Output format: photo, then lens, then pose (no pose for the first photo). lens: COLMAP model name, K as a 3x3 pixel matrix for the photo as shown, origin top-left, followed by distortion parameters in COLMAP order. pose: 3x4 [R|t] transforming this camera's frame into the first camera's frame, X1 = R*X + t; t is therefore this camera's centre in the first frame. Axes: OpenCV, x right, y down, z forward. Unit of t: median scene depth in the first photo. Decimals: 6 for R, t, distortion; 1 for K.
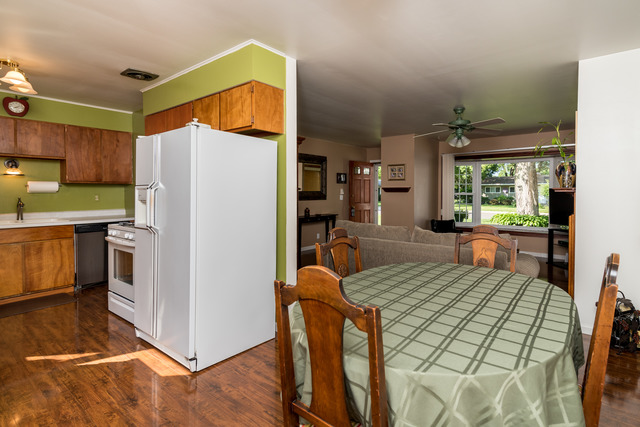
lens RADIAL K [[325.4, 0, 339.8], [0, 325.4, 201.5], [0, 0, 1]] dist [0.014457, -0.001623]
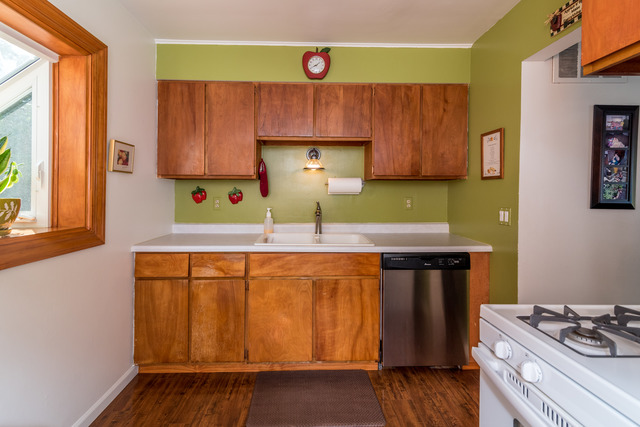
lens RADIAL K [[288.0, 0, 310.9], [0, 288.0, 193.6], [0, 0, 1]] dist [0.010271, -0.000109]
pose [[0.631076, 0.011572, -0.775635, -0.457132], [-0.028933, 0.999544, -0.008629, -0.020234], [0.775181, 0.027887, 0.631123, 0.539066]]
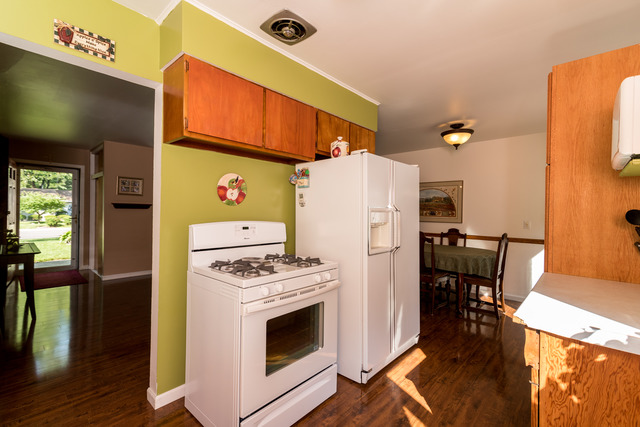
lens RADIAL K [[288.0, 0, 322.1], [0, 288.0, 212.6], [0, 0, 1]] dist [0.010271, -0.000109]
pose [[0.072317, -0.000053, 0.997382, -0.837086], [0.009019, 0.999959, -0.000601, -0.020138], [-0.997341, 0.009039, 0.072314, 0.641618]]
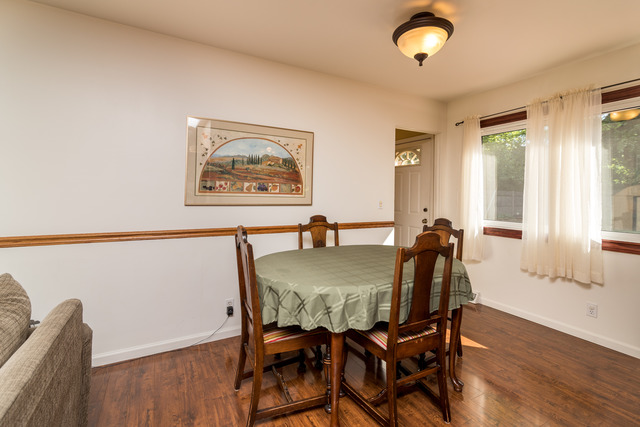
lens RADIAL K [[288.0, 0, 324.9], [0, 288.0, 194.0], [0, 0, 1]] dist [0.010271, -0.000109]
pose [[-0.919992, -0.013693, 0.391698, -0.026880], [-0.007281, 0.999814, 0.017848, -0.012011], [-0.391869, 0.013568, -0.919921, 0.765807]]
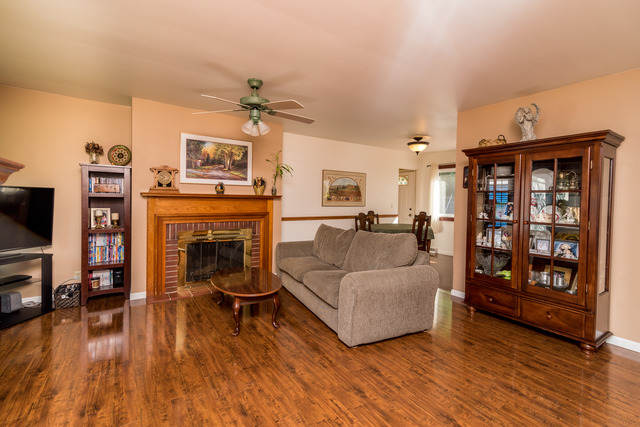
lens RADIAL K [[288.0, 0, 320.2], [0, 288.0, 206.1], [0, 0, 1]] dist [0.010271, -0.000109]
pose [[-0.953139, -0.024987, 0.301499, 0.030667], [-0.010367, 0.998696, 0.049993, -0.044168], [-0.302355, 0.044524, -0.952155, 1.564080]]
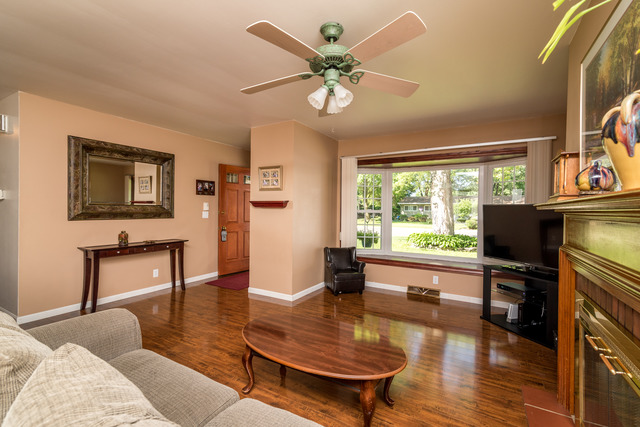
lens RADIAL K [[288.0, 0, 324.4], [0, 288.0, 213.4], [0, 0, 1]] dist [0.010271, -0.000109]
pose [[0.989366, 0.008065, 0.145226, 0.296555], [-0.005993, 0.999874, -0.014702, -0.013725], [-0.145327, 0.013676, 0.989289, 0.591761]]
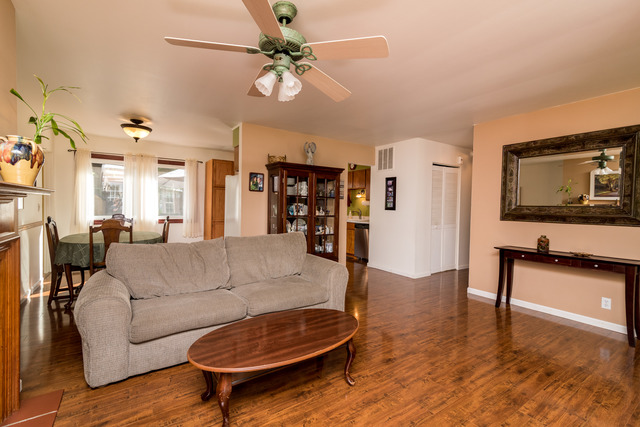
lens RADIAL K [[288.0, 0, 317.9], [0, 288.0, 214.4], [0, 0, 1]] dist [0.010271, -0.000109]
pose [[-0.312925, 0.021480, -0.949535, 0.721515], [-0.045862, 0.998236, 0.037696, -0.026958], [0.948670, 0.055344, -0.311388, 1.171171]]
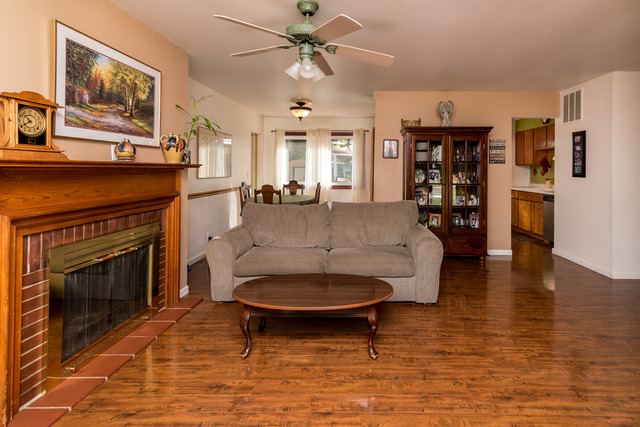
lens RADIAL K [[325.4, 0, 354.5], [0, 325.4, 169.2], [0, 0, 1]] dist [0.014457, -0.001623]
pose [[-0.794264, -0.006248, -0.607541, 0.613036], [-0.024047, 0.999487, 0.021159, -0.041577], [0.607097, 0.031416, -0.794007, 1.448575]]
